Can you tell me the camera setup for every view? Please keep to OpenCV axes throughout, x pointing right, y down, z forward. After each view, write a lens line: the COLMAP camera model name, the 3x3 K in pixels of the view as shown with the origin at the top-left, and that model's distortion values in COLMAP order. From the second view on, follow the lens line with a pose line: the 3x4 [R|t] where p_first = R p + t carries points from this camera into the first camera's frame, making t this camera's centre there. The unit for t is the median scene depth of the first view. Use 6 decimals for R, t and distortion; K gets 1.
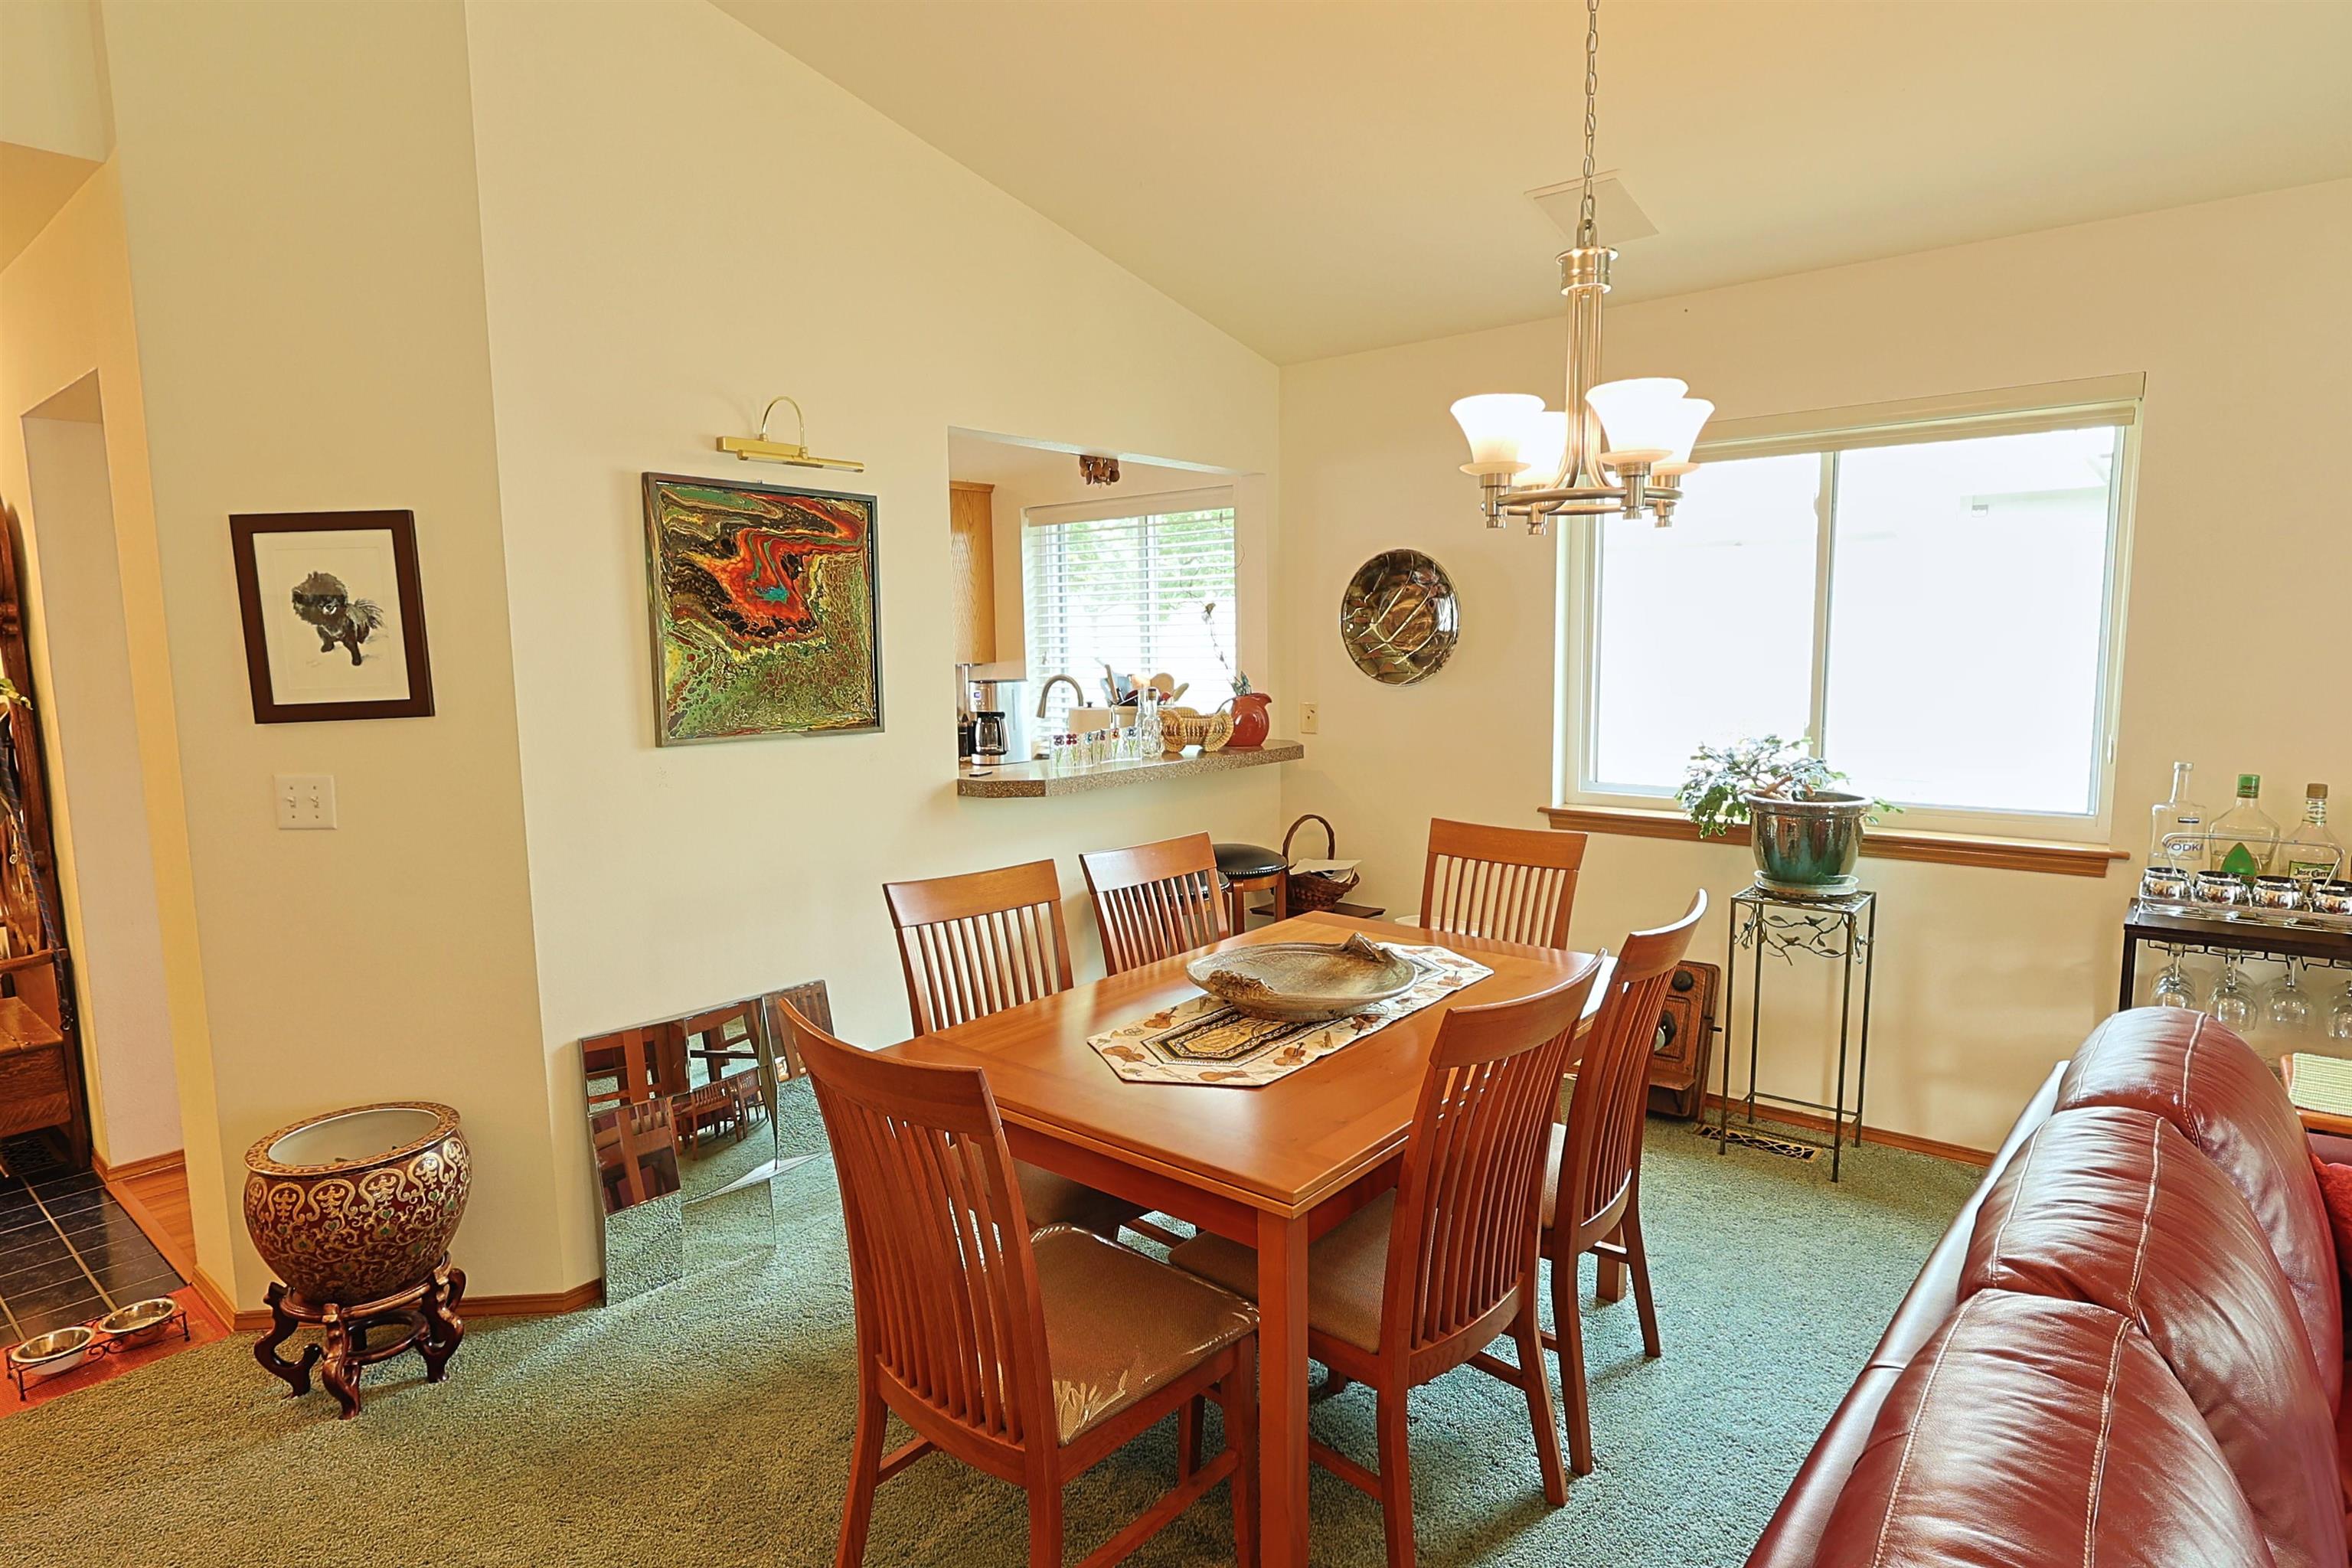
lens RADIAL K [[1256.1, 0, 1177.6], [0, 1256.1, 784.3], [0, 0, 1]] dist [-0.006428, 0.000537]
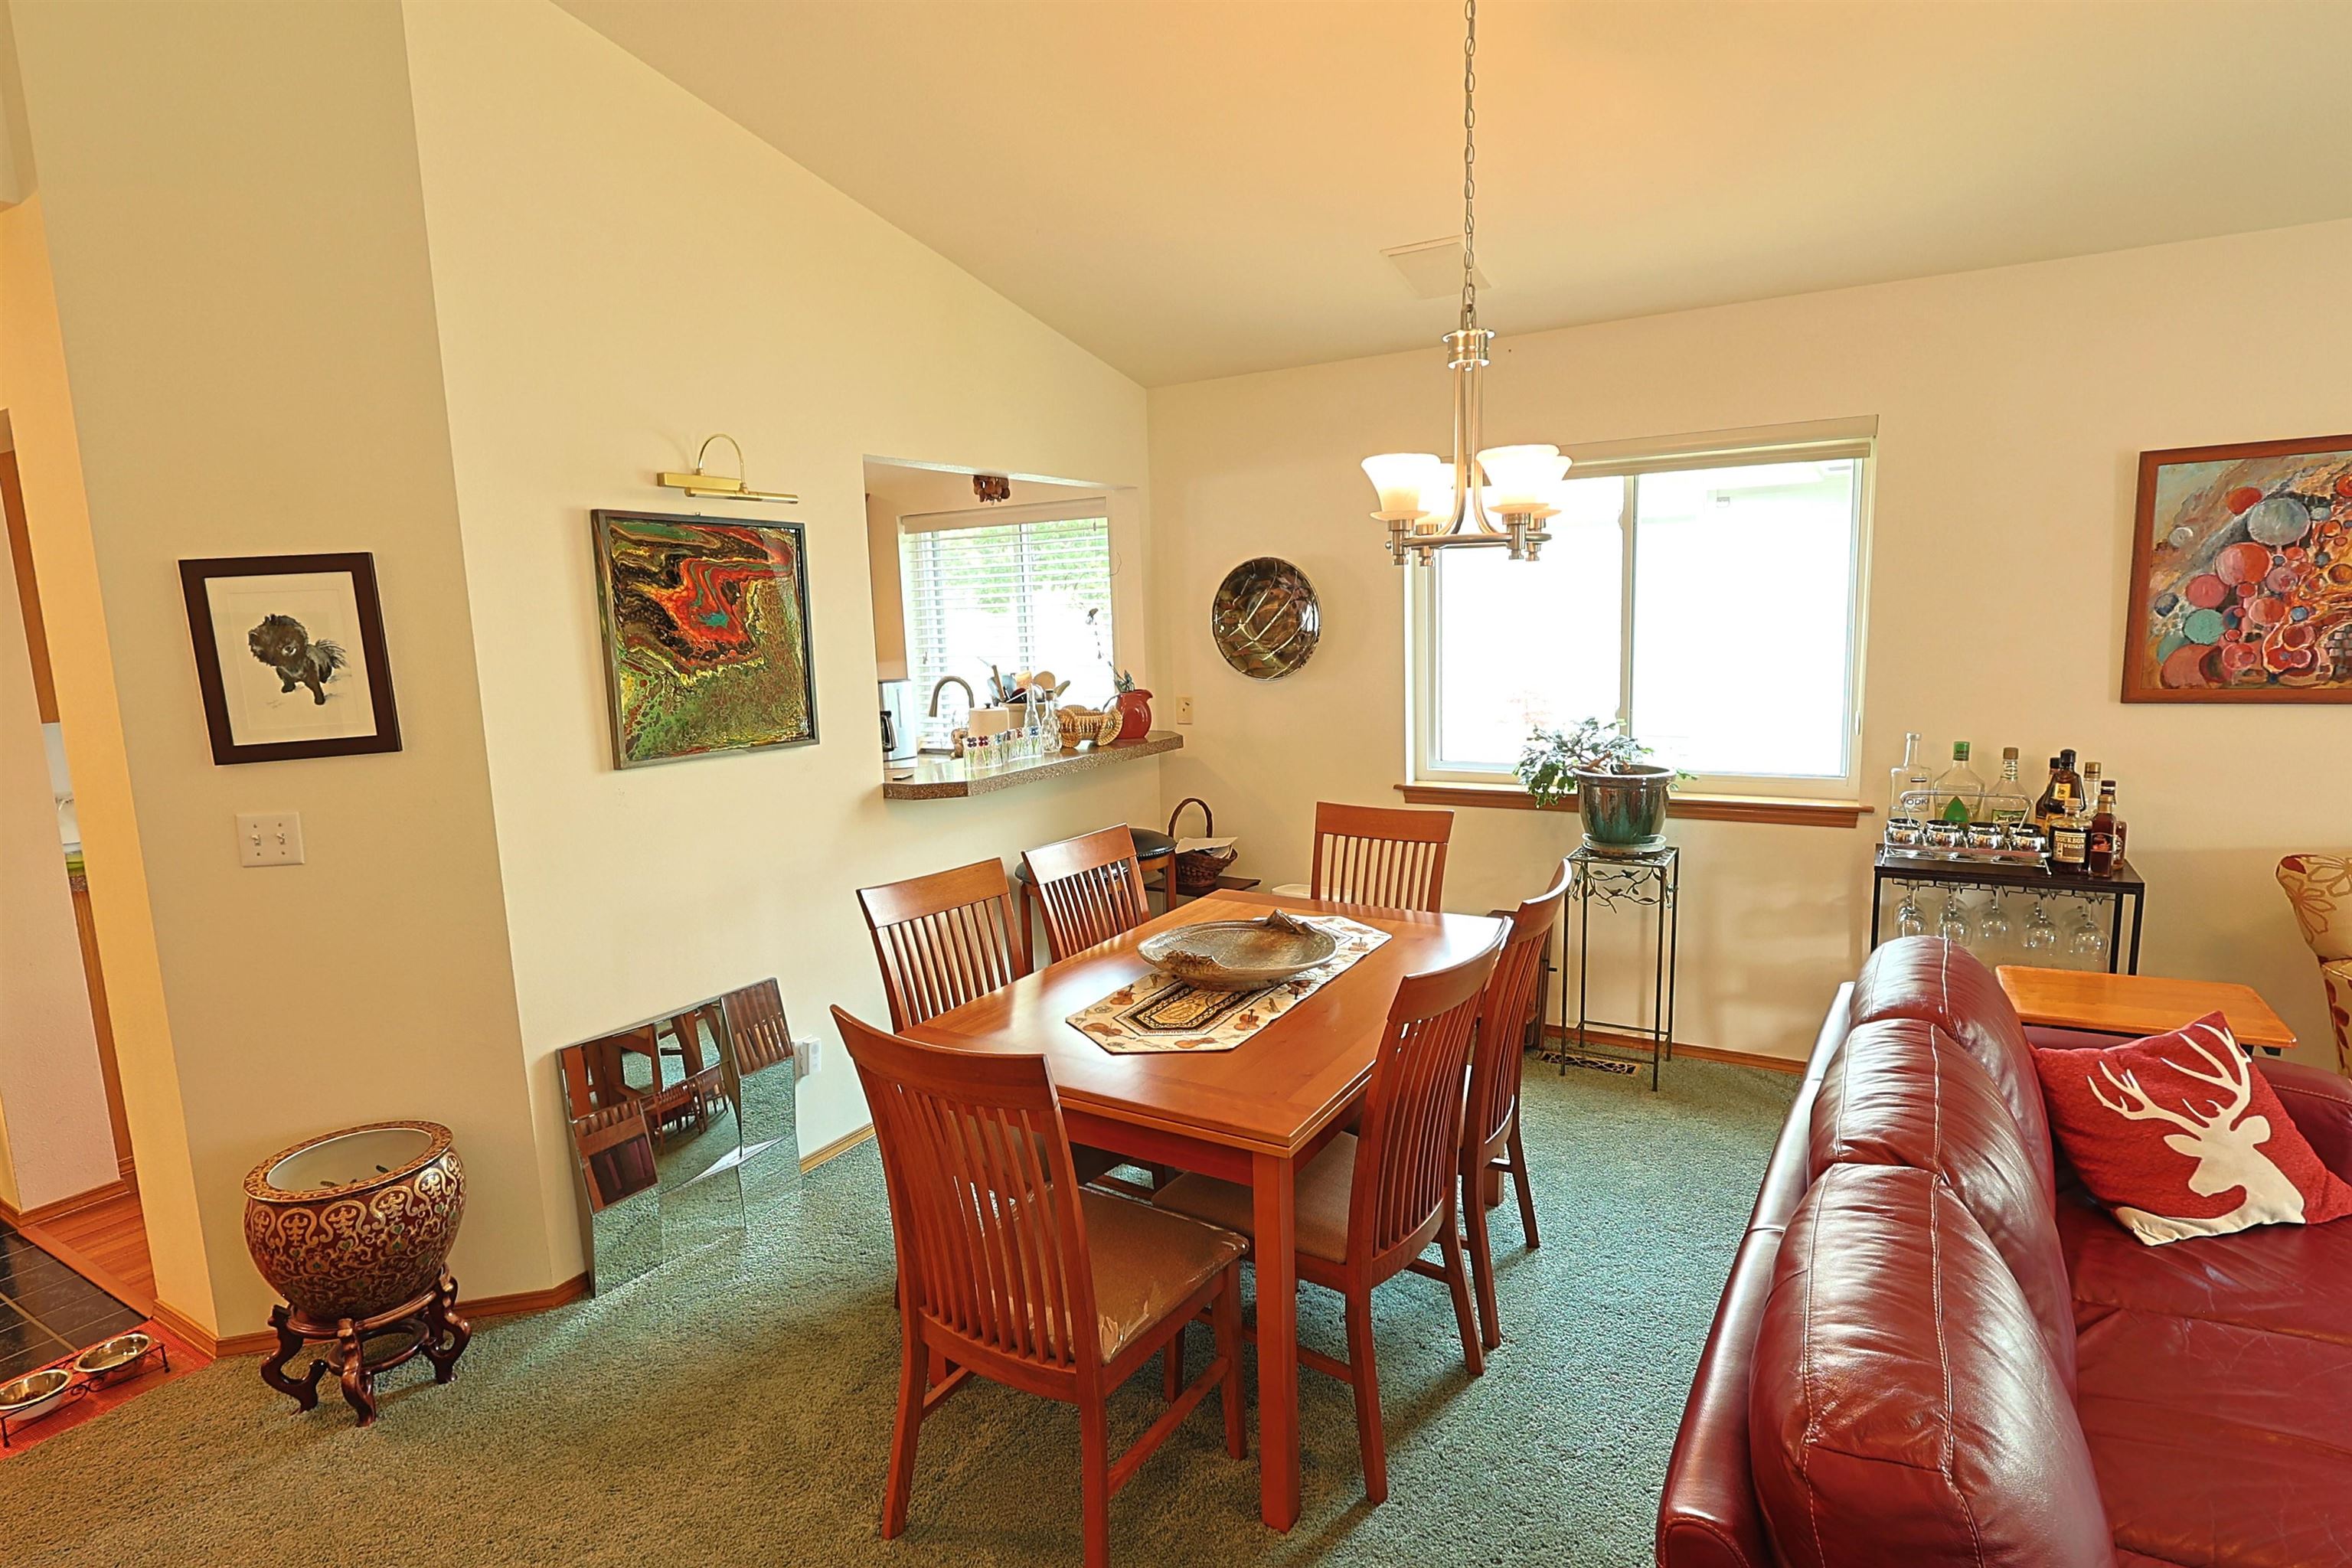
lens RADIAL K [[1202.0, 0, 1175.6], [0, 1202.0, 781.5], [0, 0, 1]] dist [-0.010927, 0.001818]
pose [[0.988286, -0.040299, 0.147197, -0.105274], [0.036955, 0.998994, 0.025384, -0.029936], [-0.148072, -0.019647, 0.988781, -0.072698]]
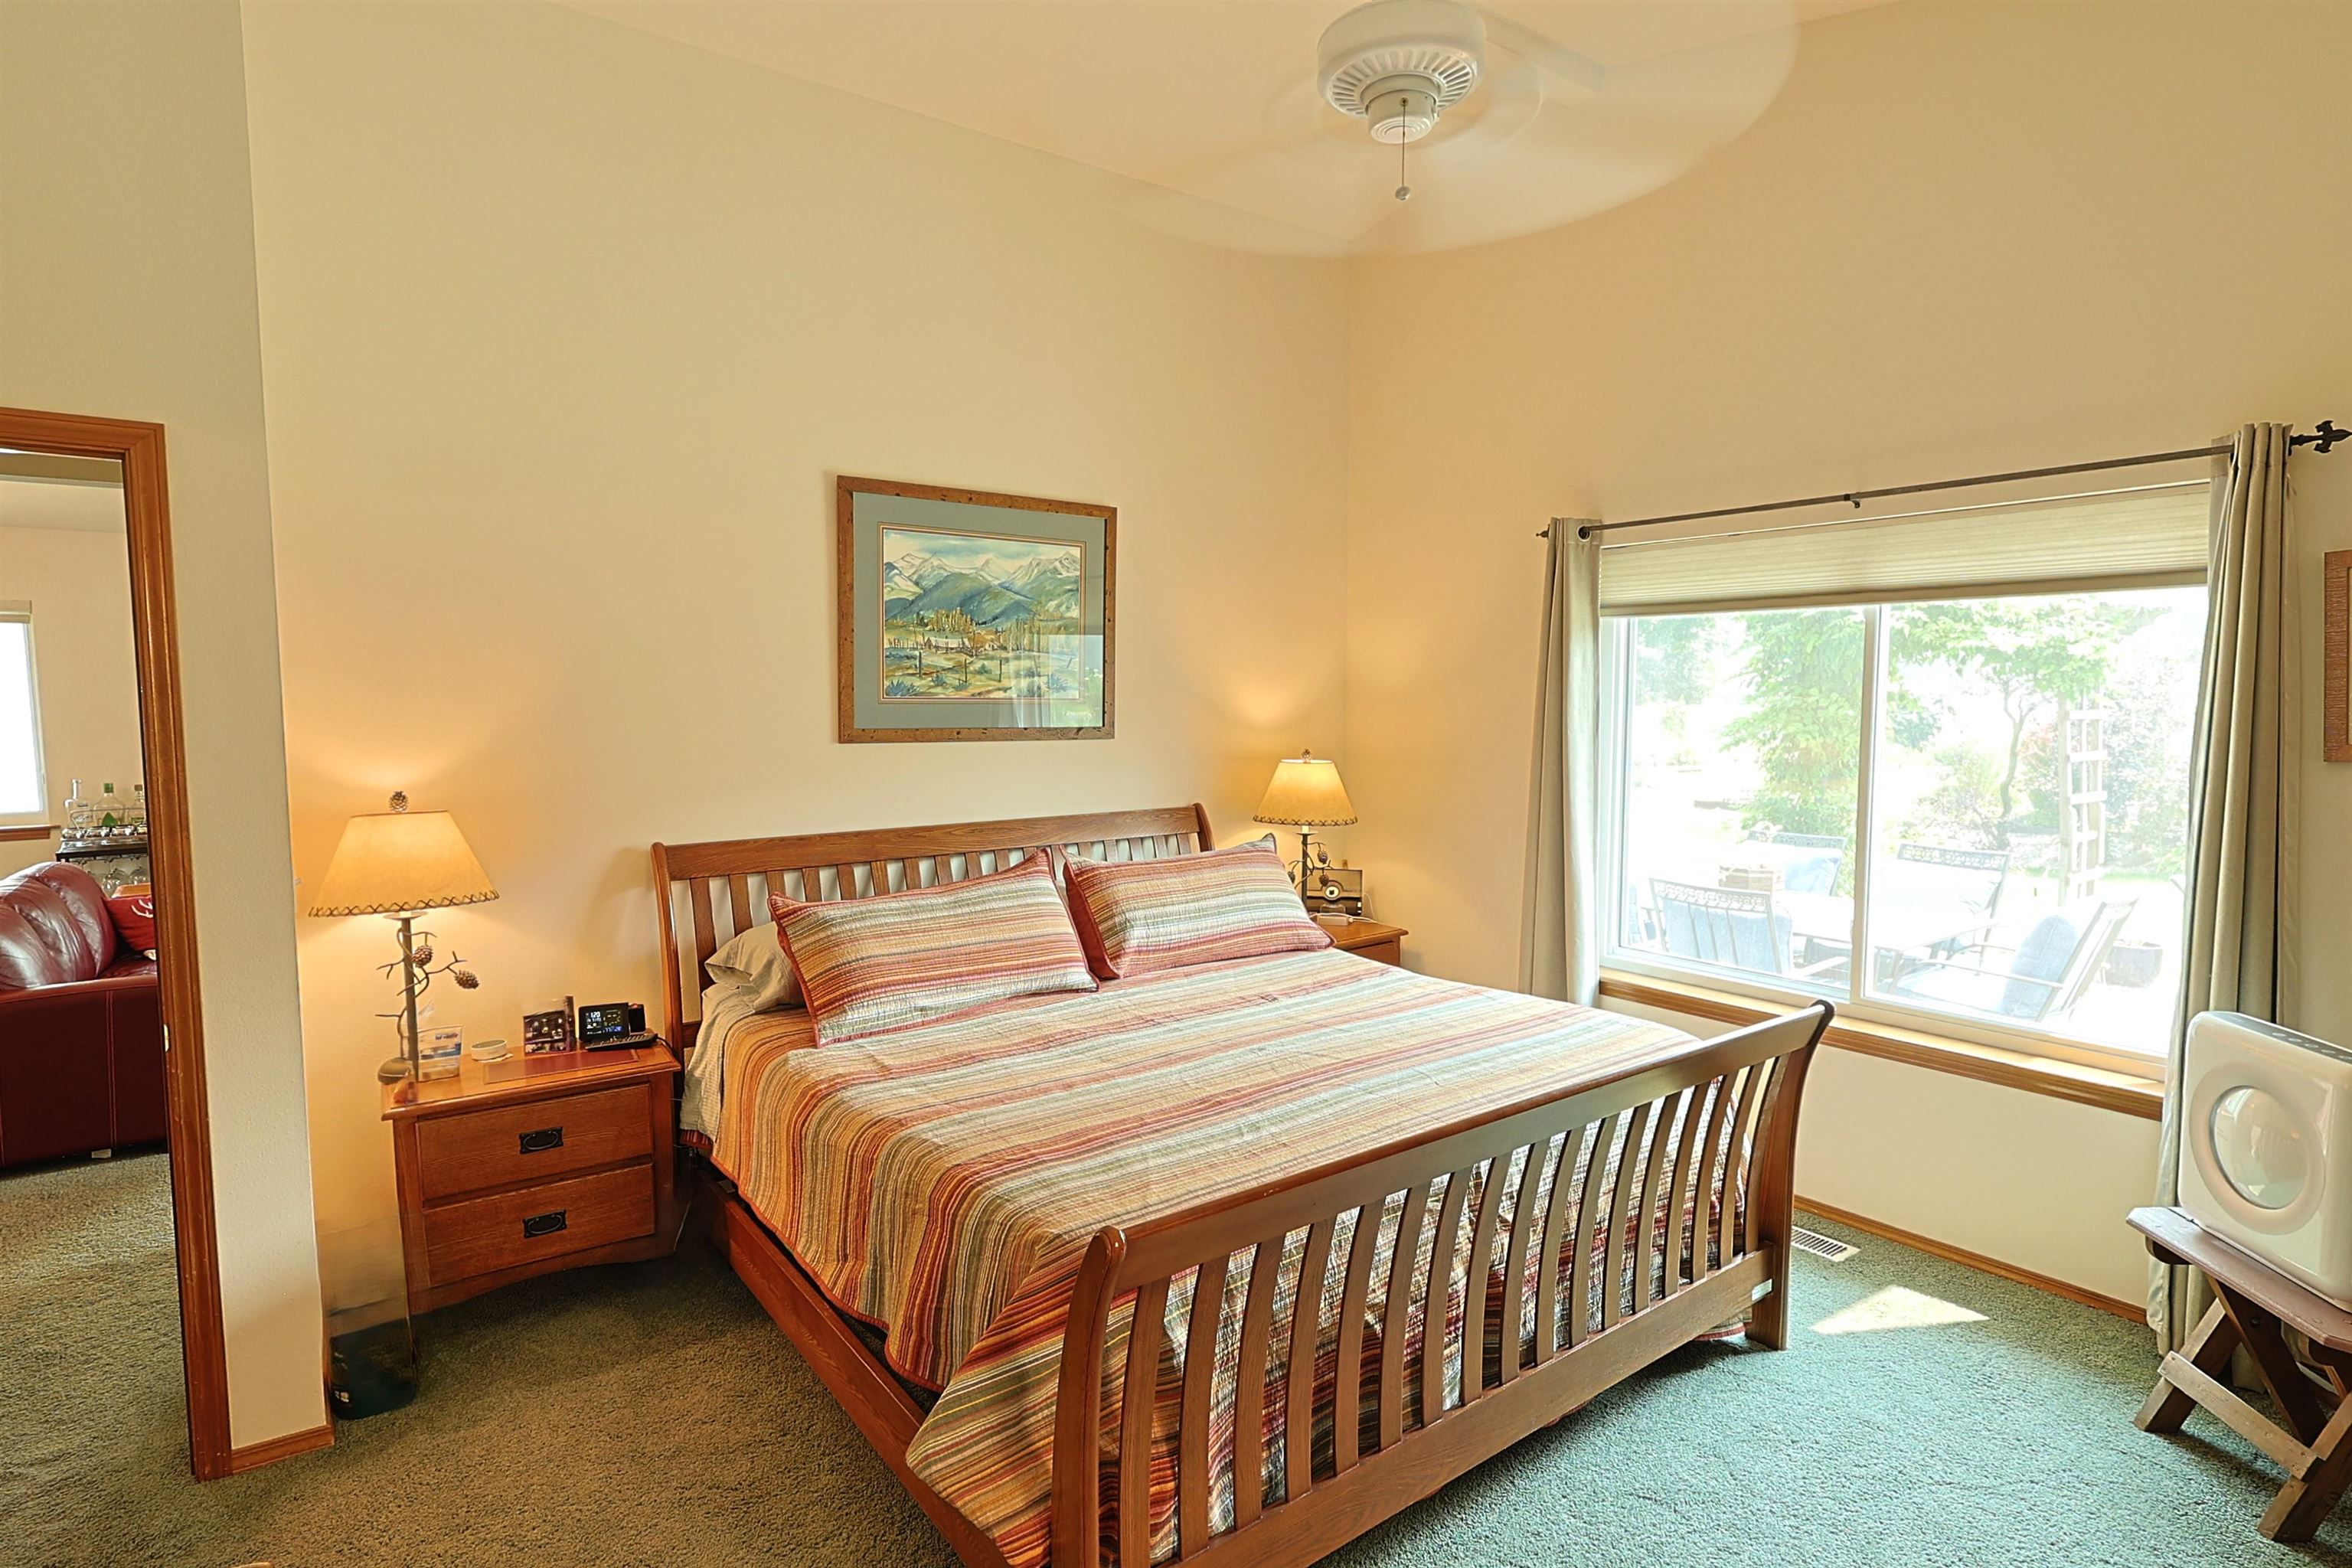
lens RADIAL K [[1202.0, 0, 1173.2], [0, 1202.0, 786.6], [0, 0, 1]] dist [-0.010927, 0.001818]
pose [[0.242348, -0.066271, 0.967923, -0.863820], [0.116144, 0.992471, 0.038872, 0.152855], [-0.963212, 0.102998, 0.248220, -1.555691]]
